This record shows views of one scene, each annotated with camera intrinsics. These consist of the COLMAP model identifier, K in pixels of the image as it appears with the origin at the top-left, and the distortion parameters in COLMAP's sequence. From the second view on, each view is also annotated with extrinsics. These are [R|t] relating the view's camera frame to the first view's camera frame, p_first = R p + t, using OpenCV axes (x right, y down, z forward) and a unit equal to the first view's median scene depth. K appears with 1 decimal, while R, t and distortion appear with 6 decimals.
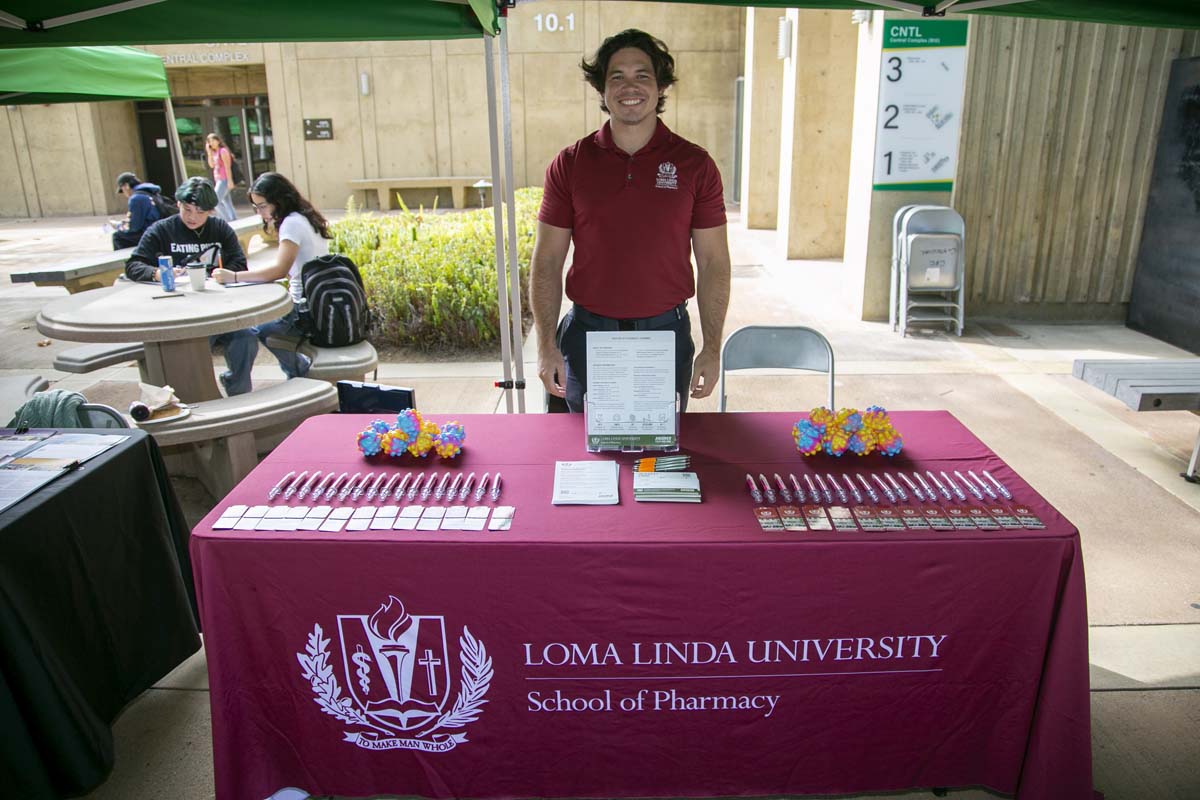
lens RADIAL K [[836.8, 0, 603.7], [0, 836.8, 395.3], [0, 0, 1]] dist [-0.001813, -0.000387]
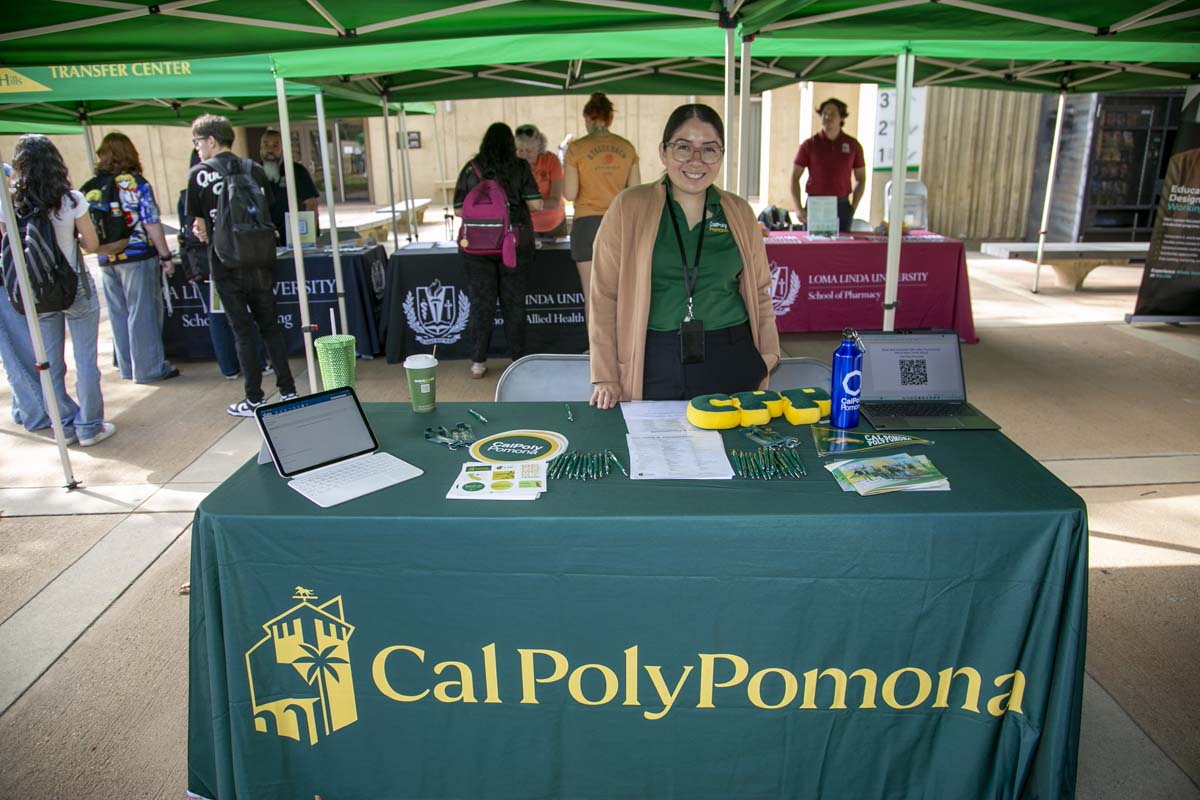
lens RADIAL K [[837.7, 0, 600.0], [0, 837.7, 400.0], [0, 0, 1]] dist [-0.003779, 0.000536]
pose [[0.999209, -0.015916, 0.036430, -0.299179], [0.016275, 0.999822, -0.009577, 0.225293], [-0.036272, 0.010162, 0.999290, -0.666464]]
